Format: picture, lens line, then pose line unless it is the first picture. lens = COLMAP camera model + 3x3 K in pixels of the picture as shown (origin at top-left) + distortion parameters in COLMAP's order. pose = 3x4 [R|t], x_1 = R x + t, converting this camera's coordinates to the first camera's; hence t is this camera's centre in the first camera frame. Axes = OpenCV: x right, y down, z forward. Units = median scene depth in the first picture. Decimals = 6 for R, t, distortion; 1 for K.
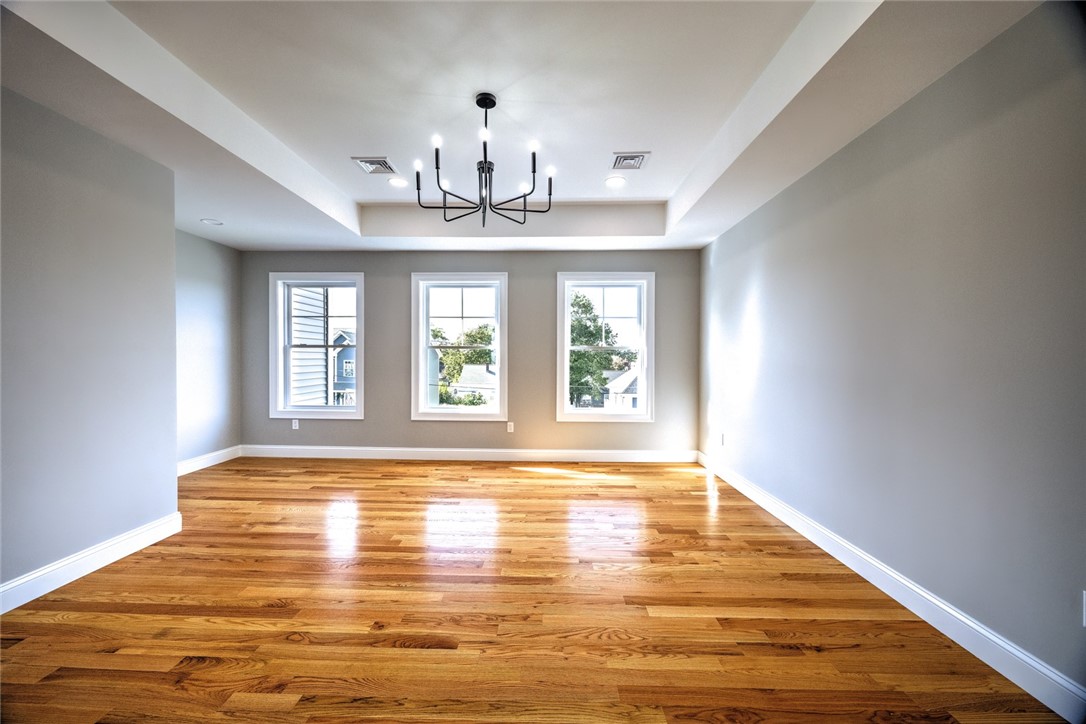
lens RADIAL K [[444.2, 0, 543.0], [0, 444.2, 362.0], [0, 0, 1]] dist [-0.002720, -0.000380]
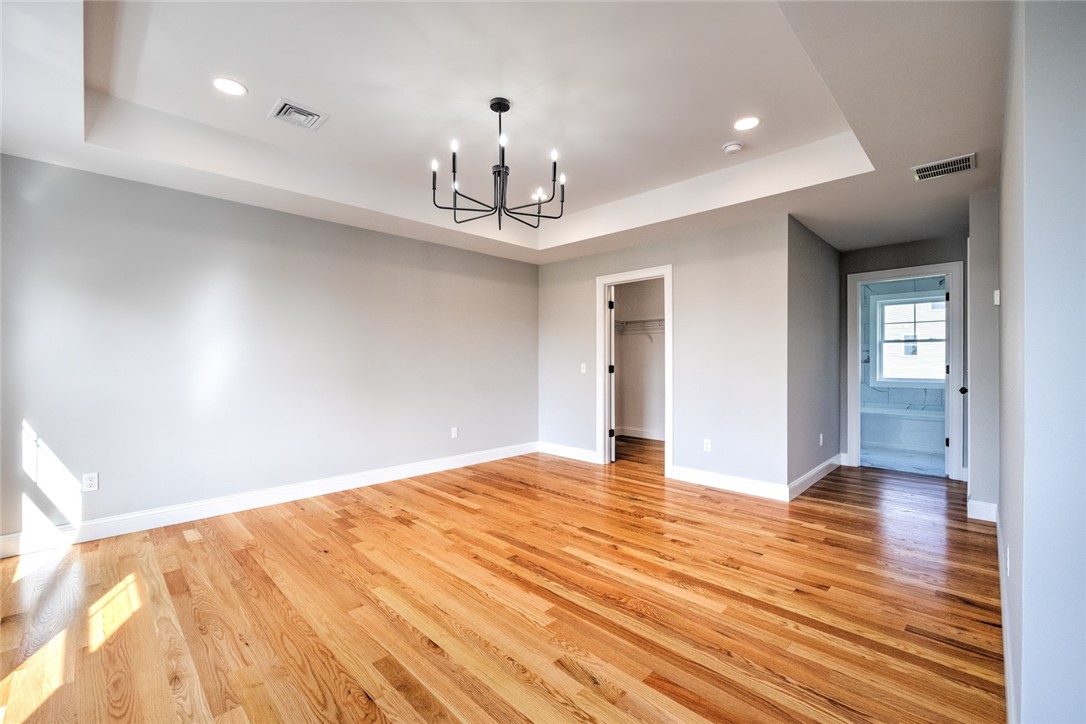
lens RADIAL K [[444.2, 0, 543.0], [0, 444.2, 362.0], [0, 0, 1]] dist [-0.002720, -0.000380]
pose [[-0.740274, -0.007900, 0.672259, -0.996463], [-0.000163, 0.999933, 0.011571, -0.024291], [-0.672306, 0.008456, -0.740225, 1.905736]]
